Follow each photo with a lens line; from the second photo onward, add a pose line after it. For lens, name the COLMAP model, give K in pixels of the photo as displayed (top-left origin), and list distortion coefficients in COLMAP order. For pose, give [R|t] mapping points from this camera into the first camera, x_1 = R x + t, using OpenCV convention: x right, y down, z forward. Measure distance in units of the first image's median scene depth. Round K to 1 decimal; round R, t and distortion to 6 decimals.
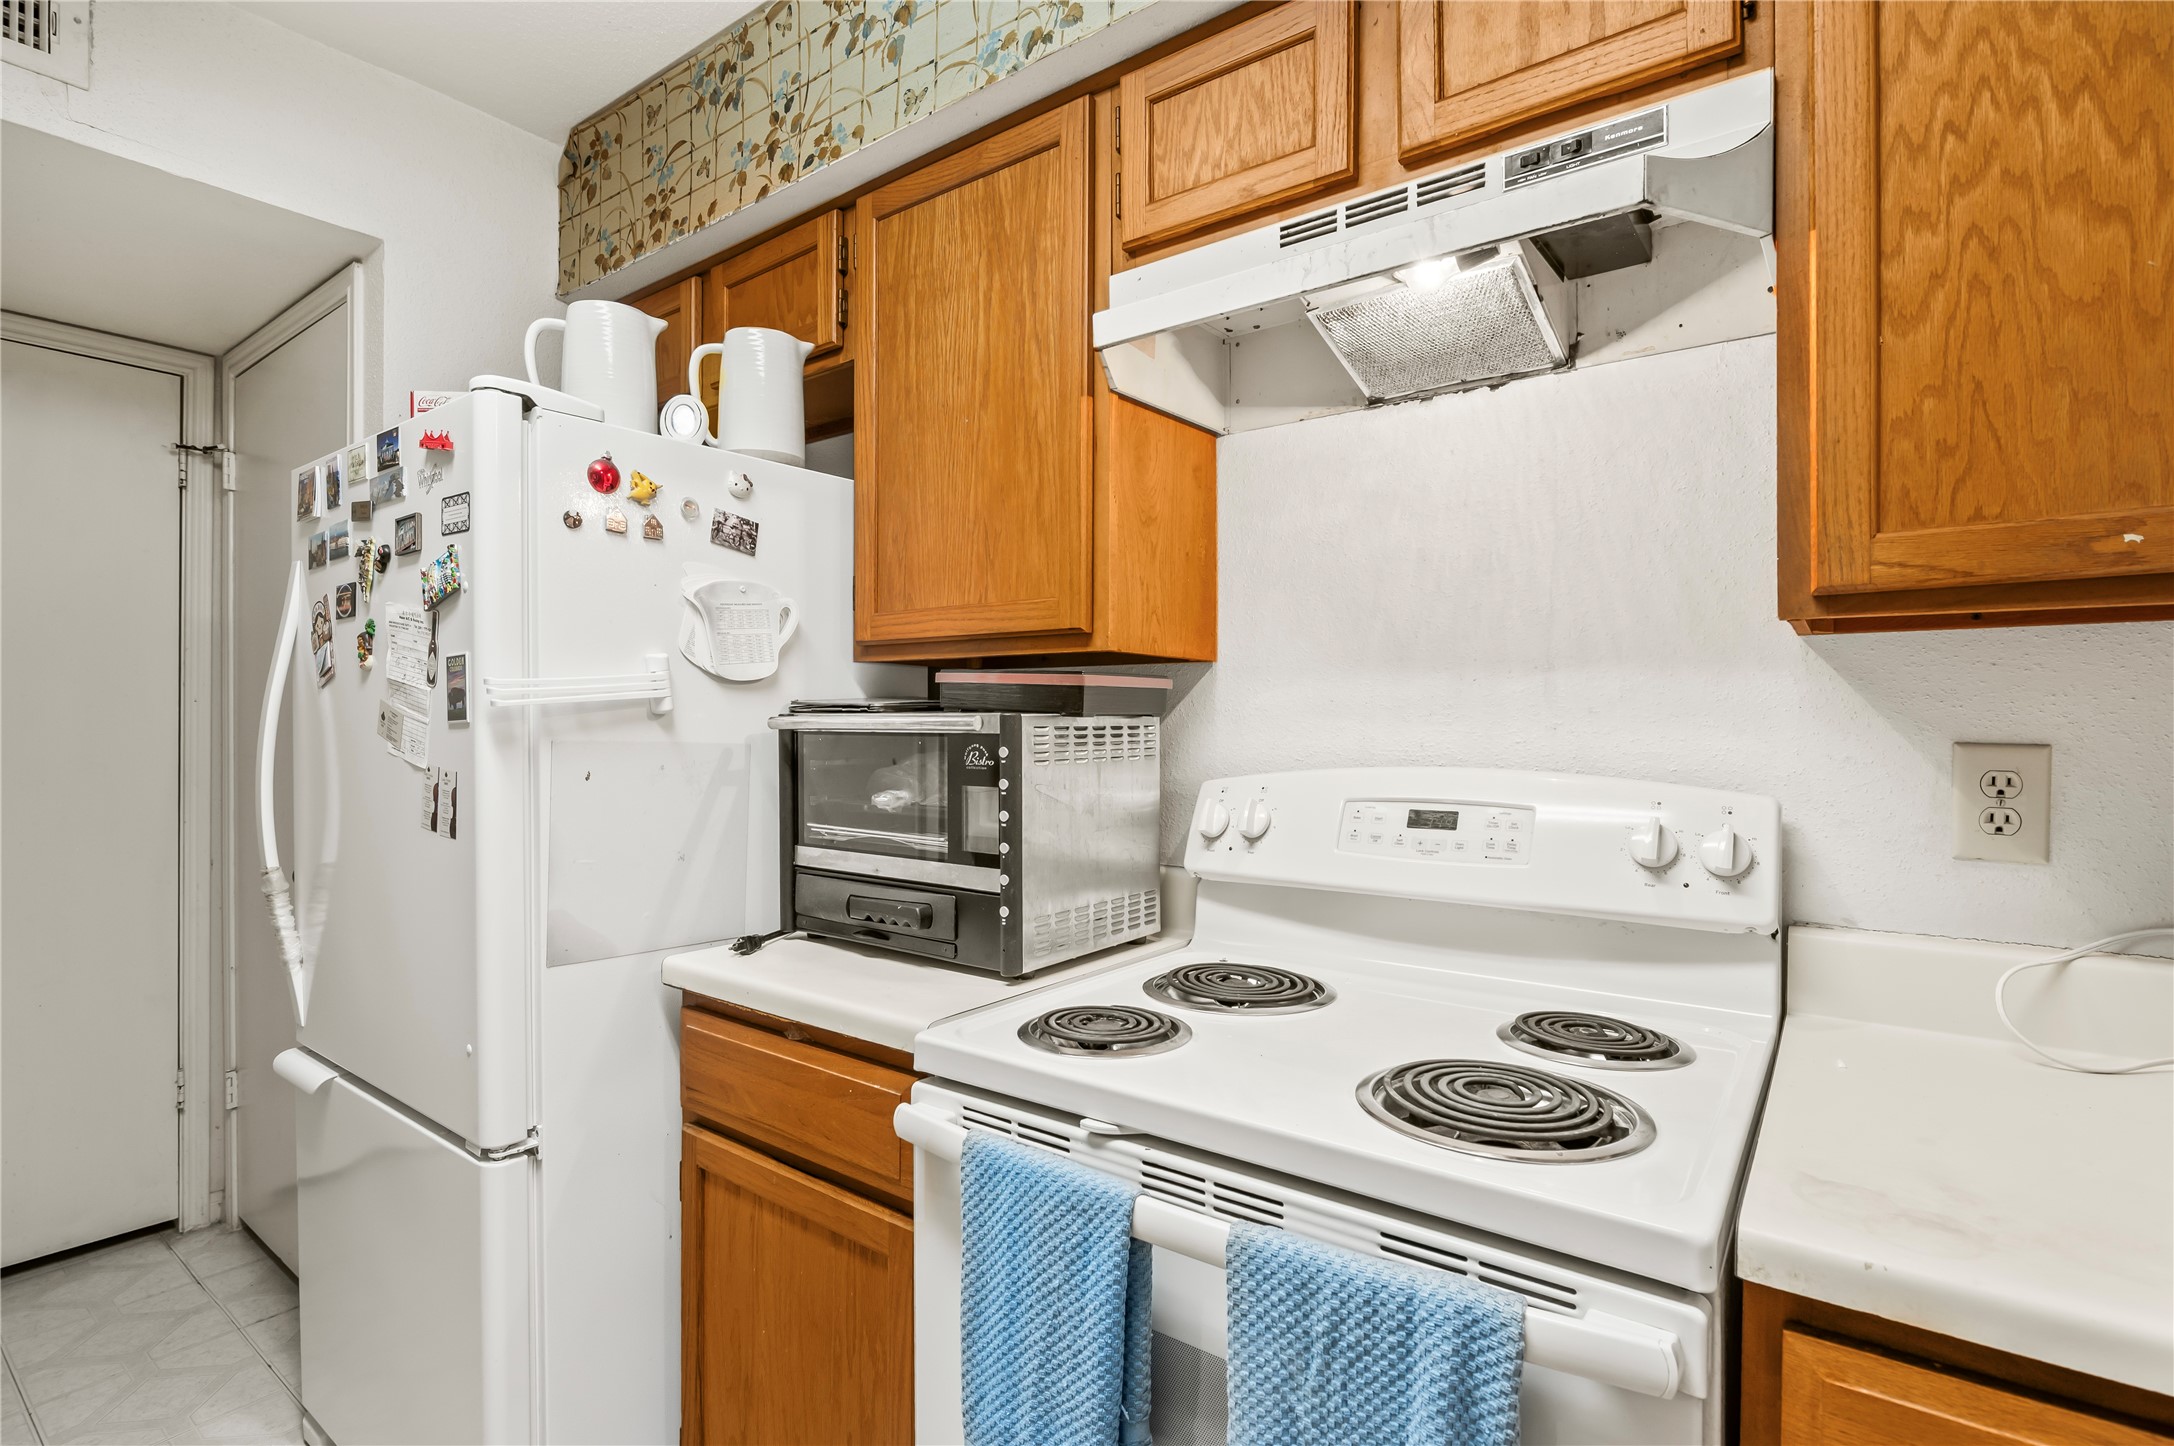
lens RADIAL K [[1032.6, 0, 1098.3], [0, 1032.6, 730.3], [0, 0, 1]] dist [-0.007723, -0.001657]
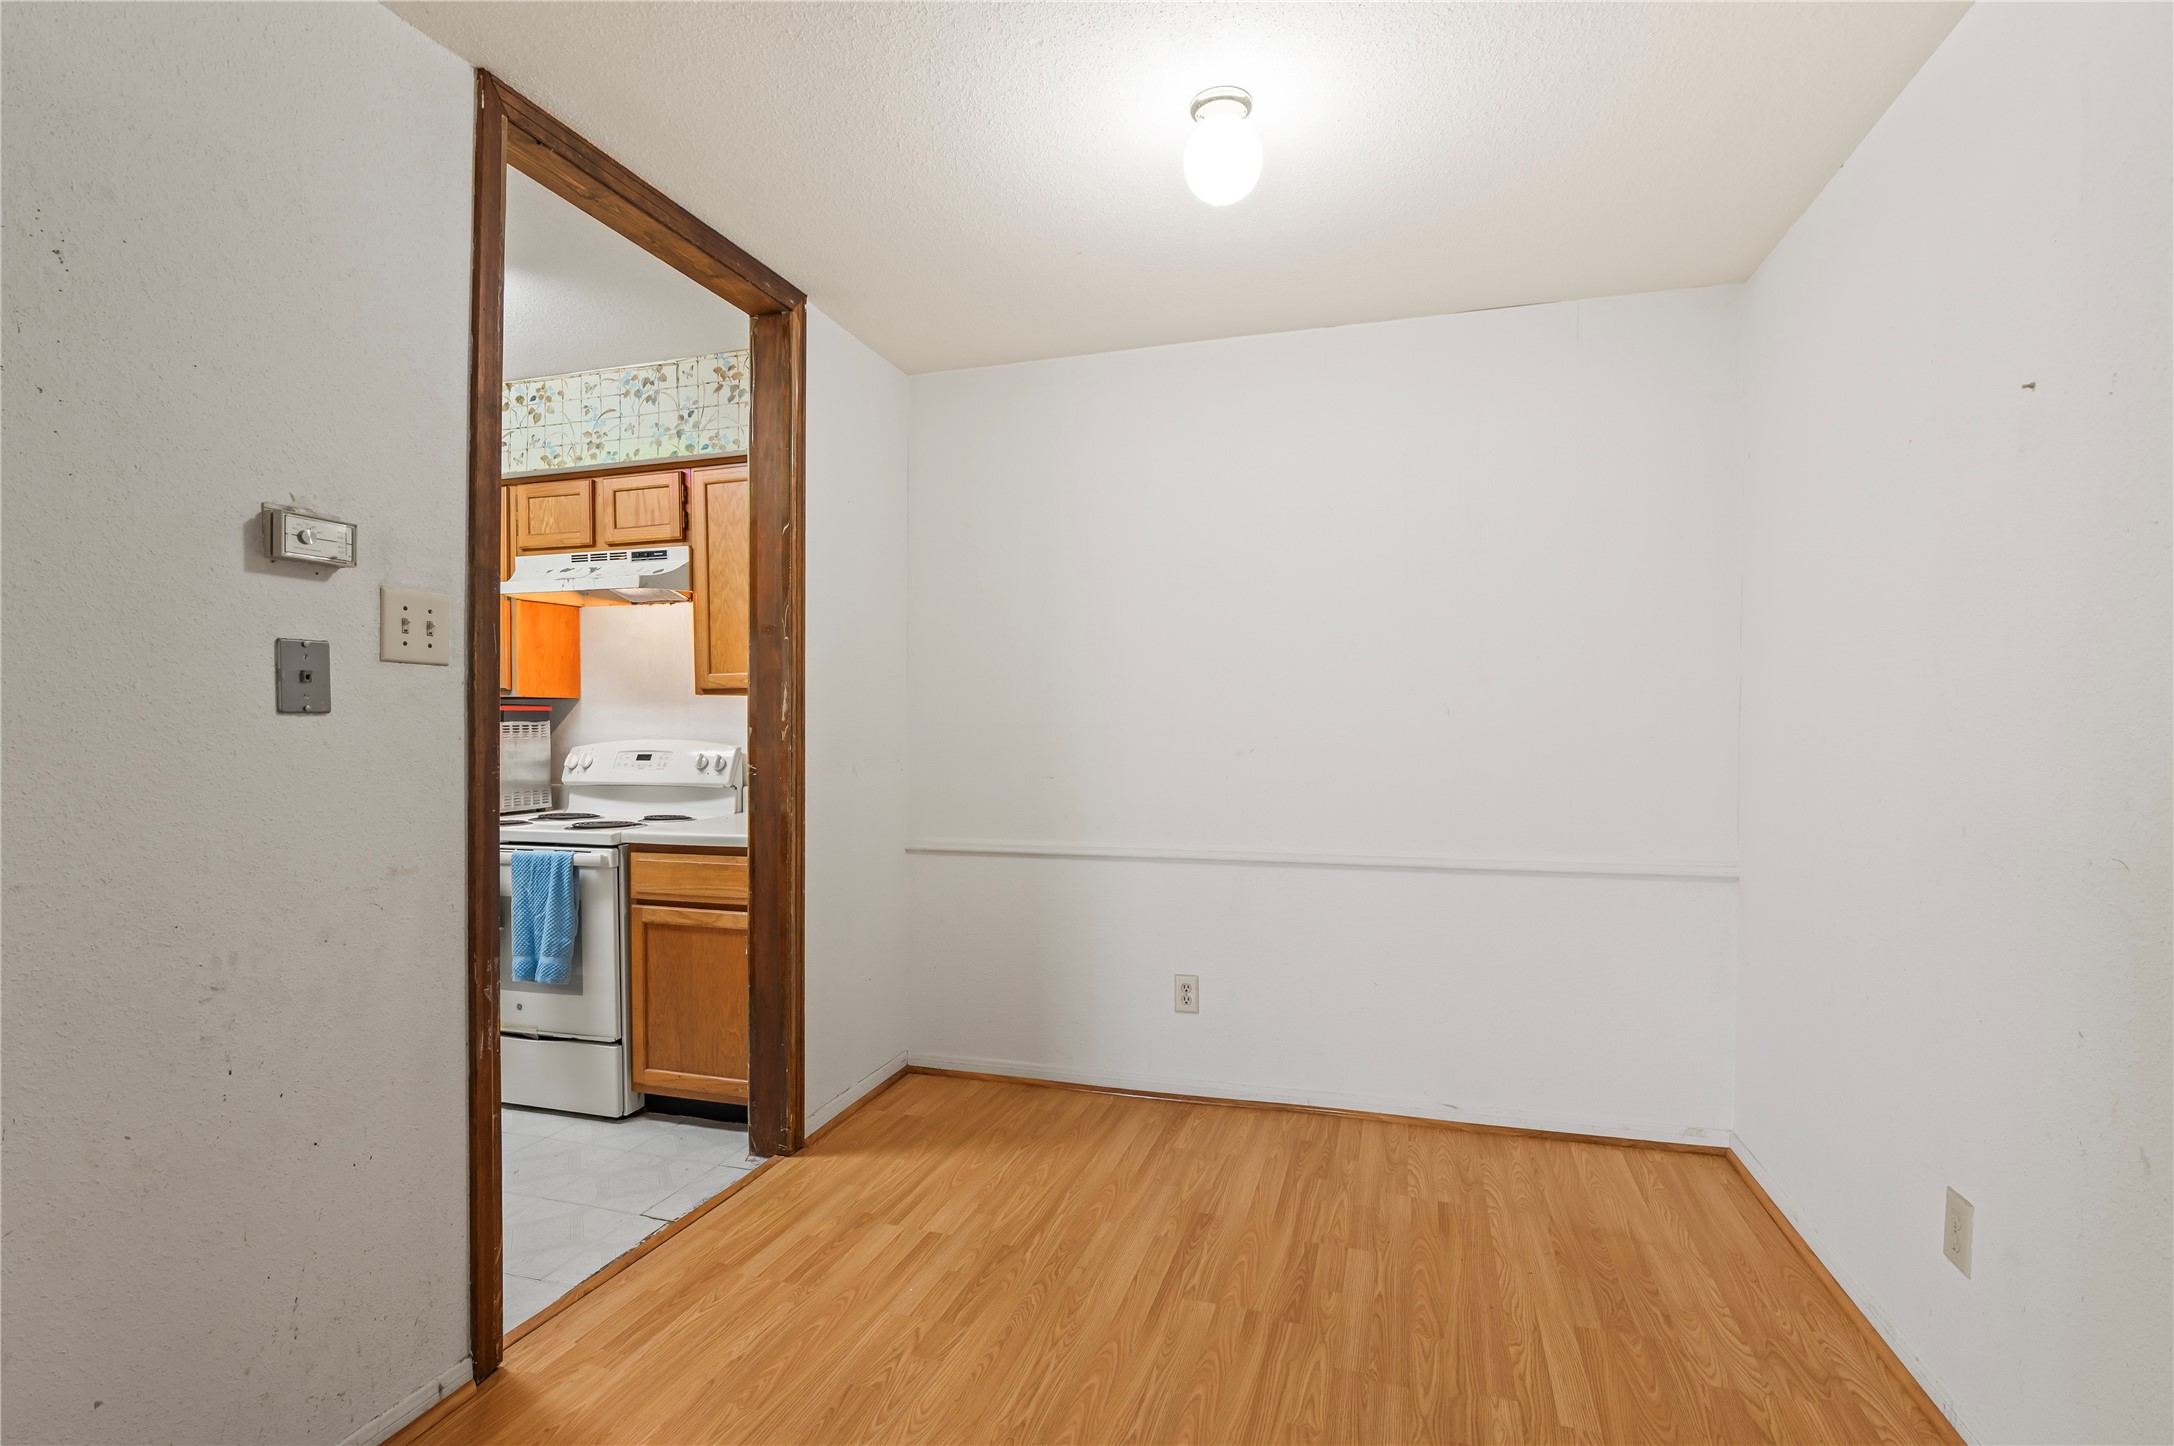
lens RADIAL K [[989.8, 0, 1117.7], [0, 989.8, 735.0], [0, 0, 1]] dist [-0.004182, -0.000405]
pose [[0.935213, -0.011932, 0.353886, 0.628358], [0.009630, 0.999919, 0.008267, 0.016671], [-0.353956, -0.004323, 0.935252, -2.189493]]
